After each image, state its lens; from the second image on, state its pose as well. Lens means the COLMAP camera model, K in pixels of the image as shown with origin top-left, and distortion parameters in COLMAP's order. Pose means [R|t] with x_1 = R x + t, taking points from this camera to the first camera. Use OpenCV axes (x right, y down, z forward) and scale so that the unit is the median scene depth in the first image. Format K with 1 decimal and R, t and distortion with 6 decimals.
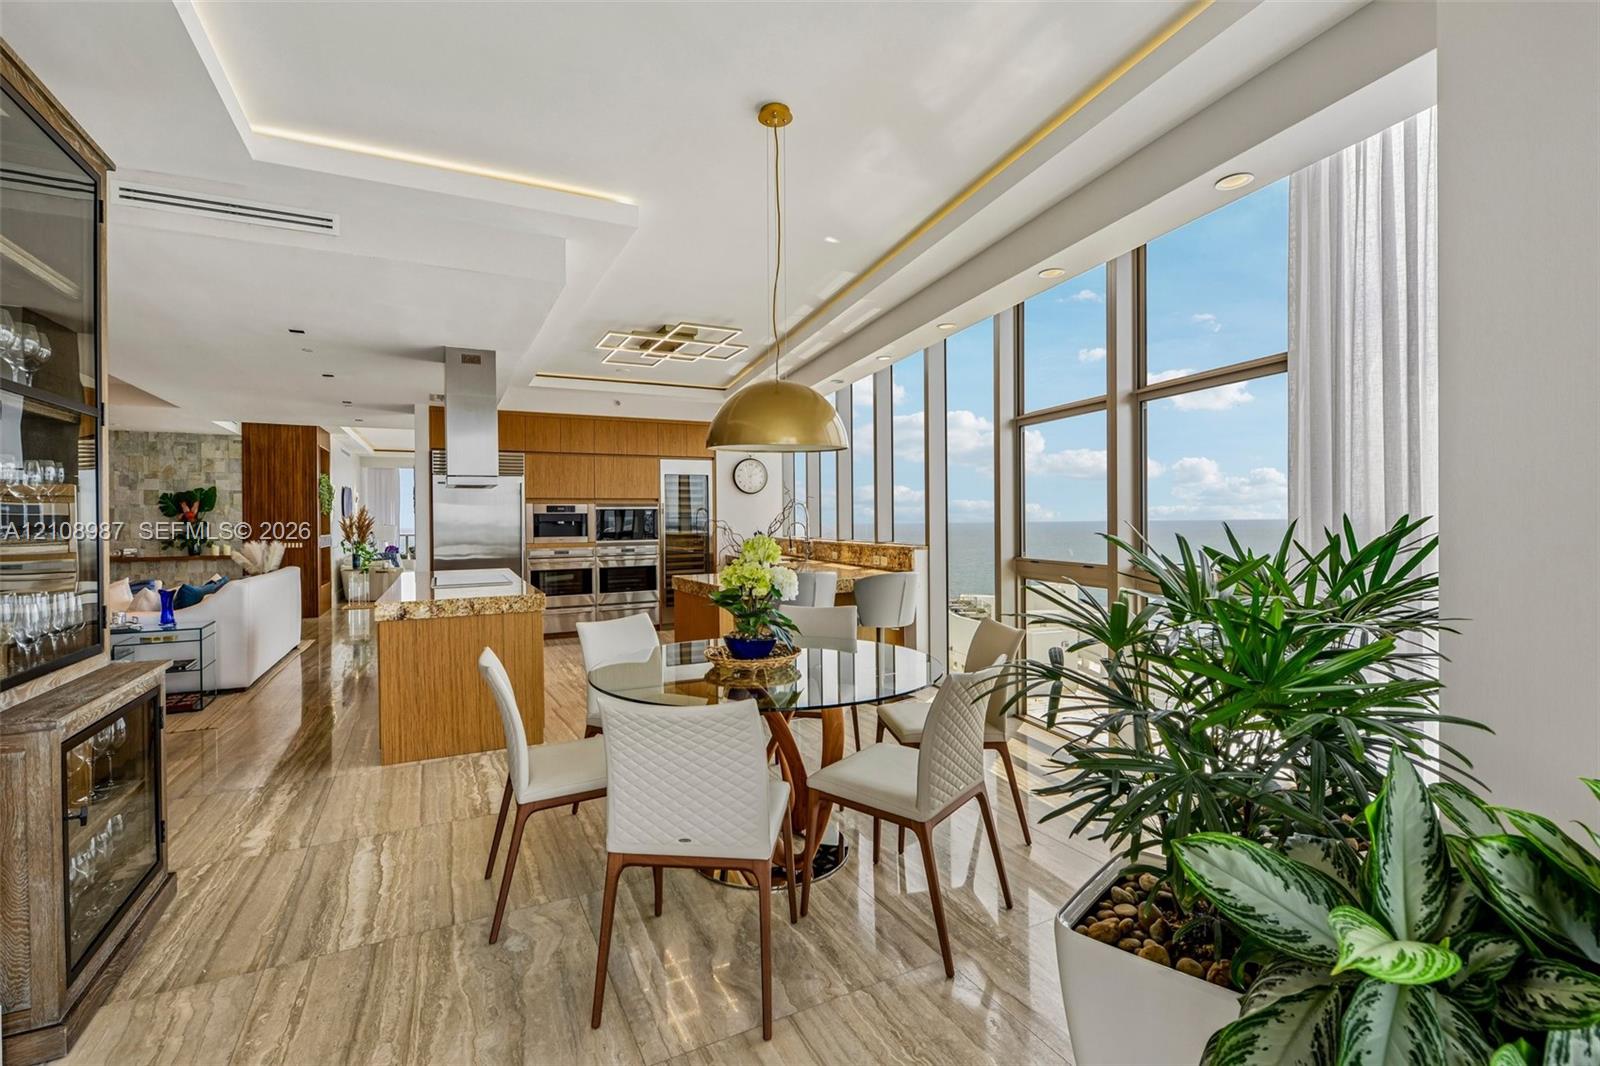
lens RADIAL K [[727.5, 0, 801.1], [0, 727.5, 527.6], [0, 0, 1]] dist [-0.000186, -0.000020]
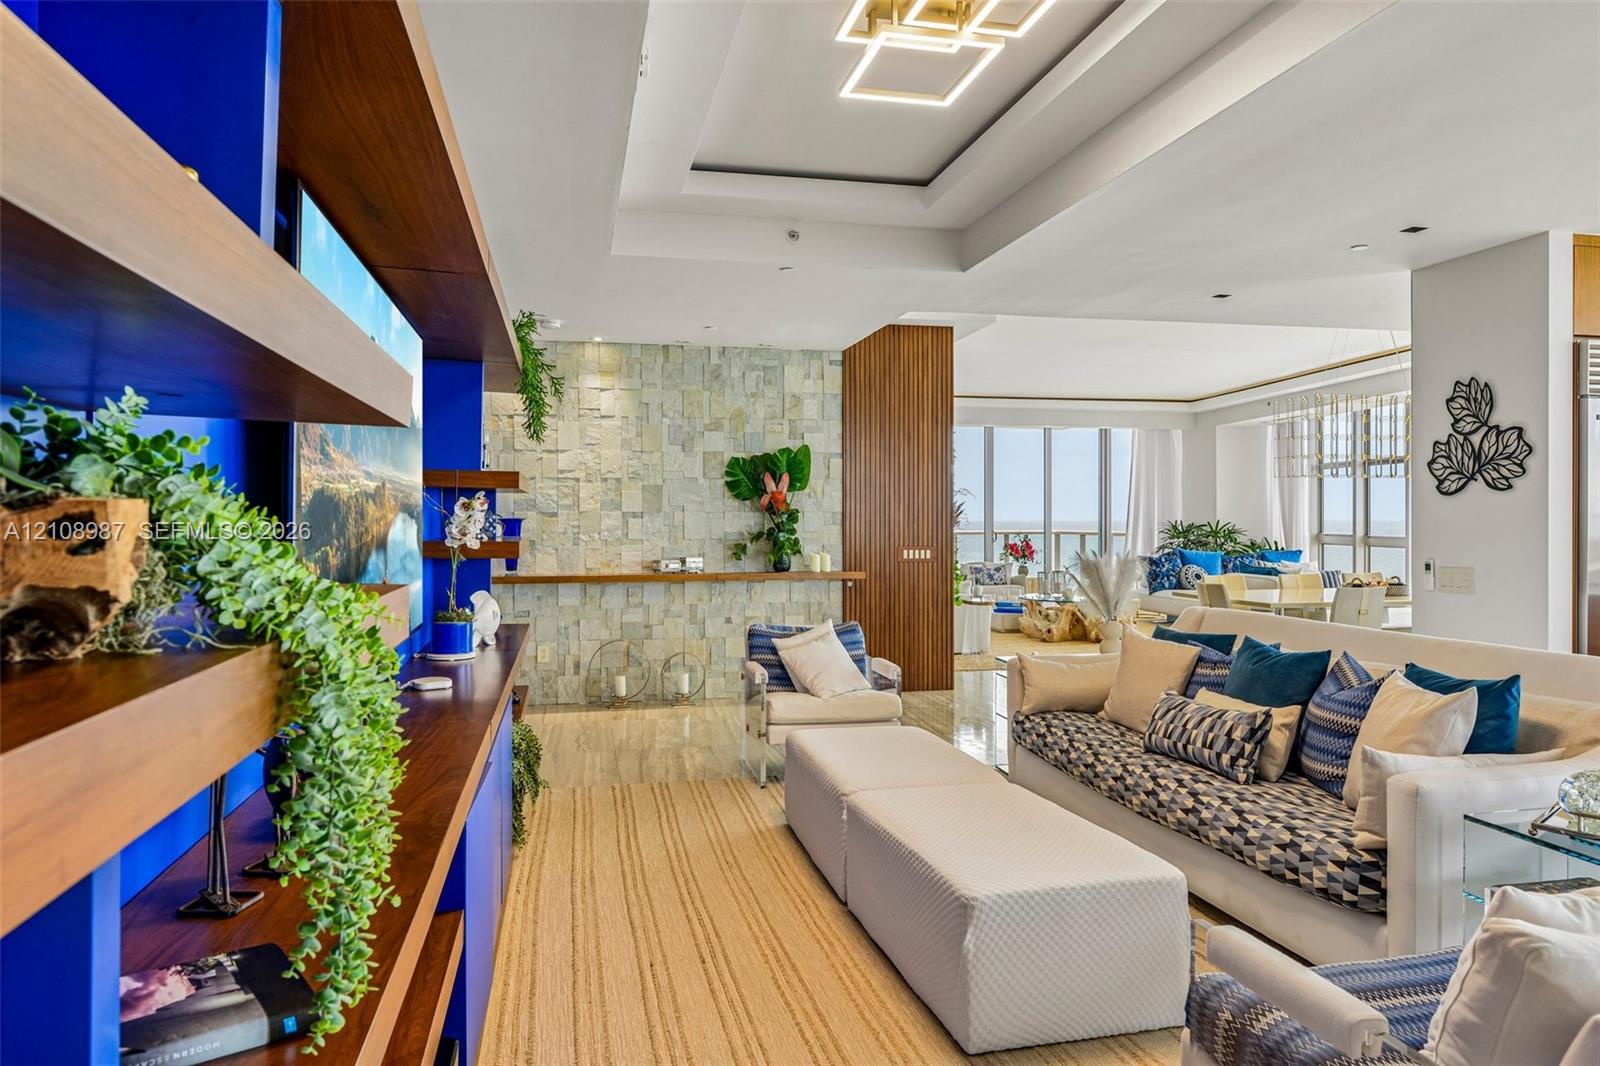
lens RADIAL K [[1089.1, 0, 801.3], [0, 1089.1, 532.8], [0, 0, 1]] dist [0.002576, 0.000029]
pose [[0.969463, 0.005009, -0.245185, -0.618688], [-0.004698, 0.999987, 0.001855, 0.007932], [0.245192, -0.000646, 0.969474, 0.212037]]
